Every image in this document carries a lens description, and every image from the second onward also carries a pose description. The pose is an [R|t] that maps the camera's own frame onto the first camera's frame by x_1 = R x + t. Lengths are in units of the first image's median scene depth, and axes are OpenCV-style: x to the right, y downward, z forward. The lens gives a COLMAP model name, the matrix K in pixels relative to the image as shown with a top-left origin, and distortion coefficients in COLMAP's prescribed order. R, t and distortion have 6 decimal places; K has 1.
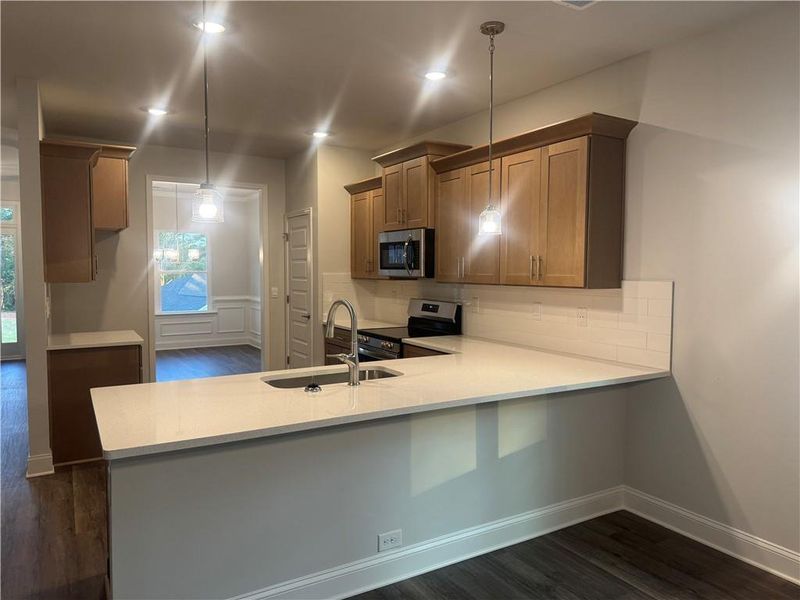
lens RADIAL K [[564.3, 0, 400.0], [0, 564.3, 300.0], [0, 0, 1]] dist [0.002751, -0.001323]
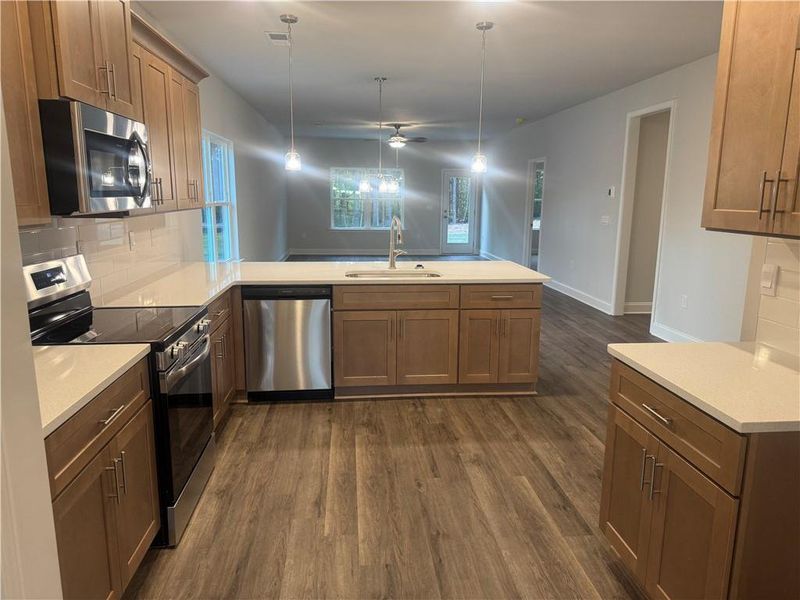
lens RADIAL K [[551.3, 0, 400.0], [0, 551.3, 300.0], [0, 0, 1]] dist [0.004942, -0.002187]
pose [[-0.906051, -0.091744, 0.413103, -0.581834], [0.010971, 0.970795, 0.239661, -0.105817], [-0.423026, 0.221677, -0.878583, 1.814448]]
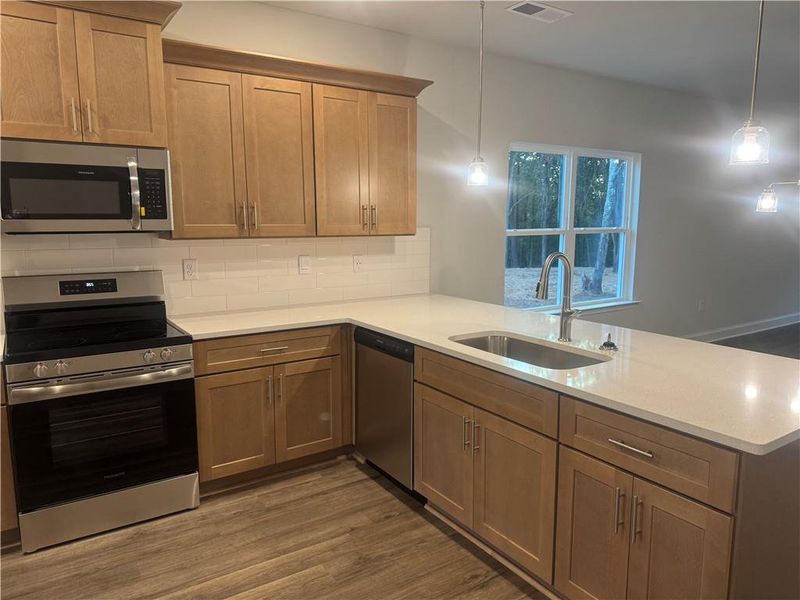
lens RADIAL K [[551.3, 0, 400.0], [0, 551.3, 300.0], [0, 0, 1]] dist [0.004942, -0.002187]
pose [[-0.050472, -0.146104, 0.987981, -0.741462], [0.056903, 0.987214, 0.148897, -0.054130], [-0.997103, 0.063734, -0.041513, 0.999630]]
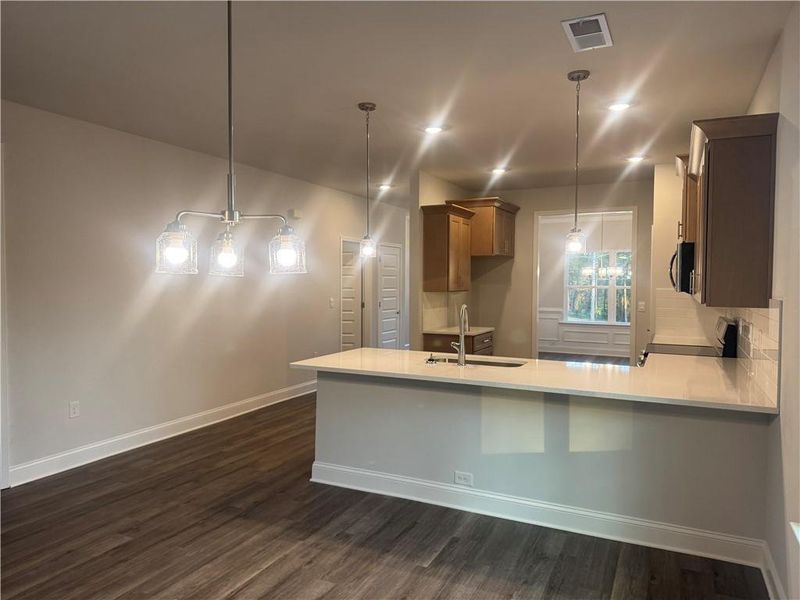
lens RADIAL K [[564.3, 0, 400.0], [0, 564.3, 300.0], [0, 0, 1]] dist [0.002751, -0.001323]
pose [[0.551005, 0.027921, -0.834035, 0.752783], [-0.050925, 0.998702, -0.000209, -0.004225], [0.832946, 0.042588, 0.551712, 0.061669]]
